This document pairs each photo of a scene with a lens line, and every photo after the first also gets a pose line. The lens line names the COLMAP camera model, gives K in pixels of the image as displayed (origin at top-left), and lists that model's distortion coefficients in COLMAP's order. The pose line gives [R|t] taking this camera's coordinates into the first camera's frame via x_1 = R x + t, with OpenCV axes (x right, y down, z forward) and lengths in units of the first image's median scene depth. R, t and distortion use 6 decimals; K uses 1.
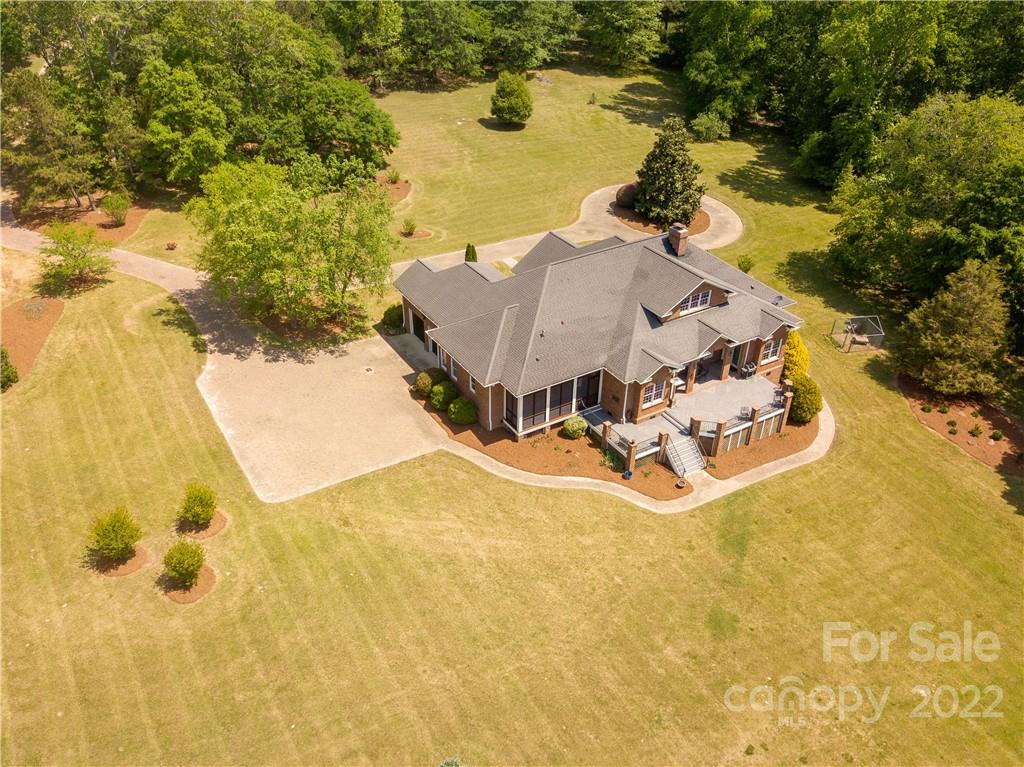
lens RADIAL K [[640.0, 0, 512.0], [0, 640.0, 383.5], [0, 0, 1]] dist [-0.001848, -0.003802]
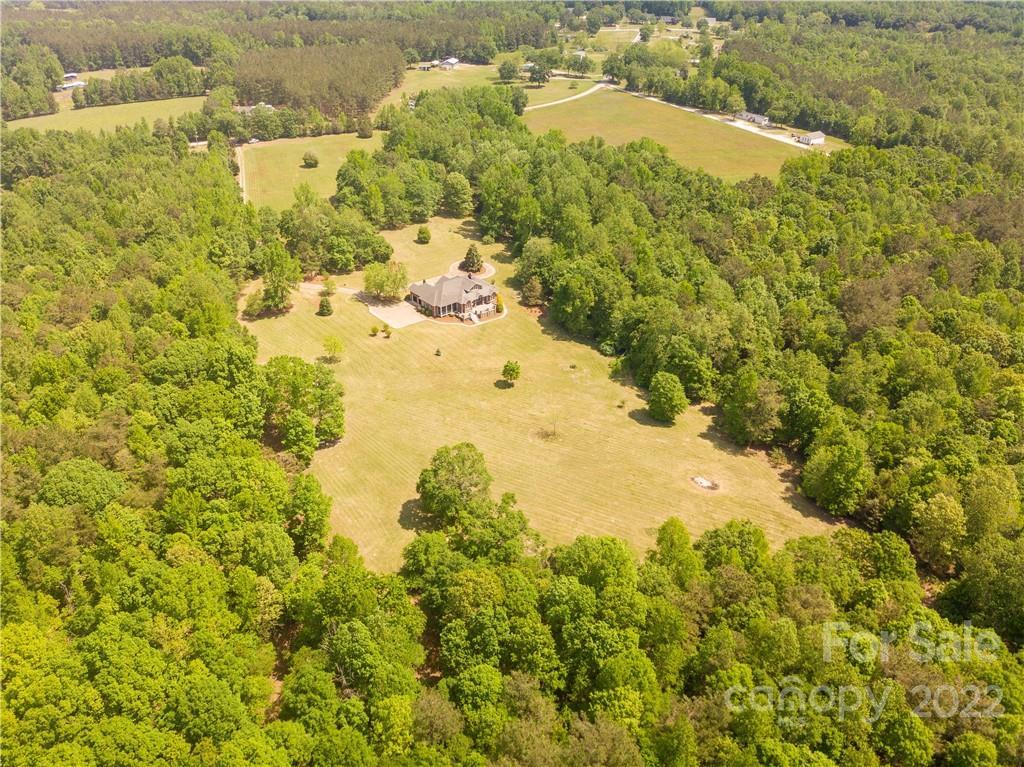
lens RADIAL K [[640.0, 0, 512.0], [0, 640.0, 383.5], [0, 0, 1]] dist [-0.001848, -0.003802]
pose [[0.979519, -0.085392, 0.182348, -0.313060], [0.097265, 0.993615, -0.057178, 0.733053], [-0.176301, 0.073743, 0.981570, -3.071785]]
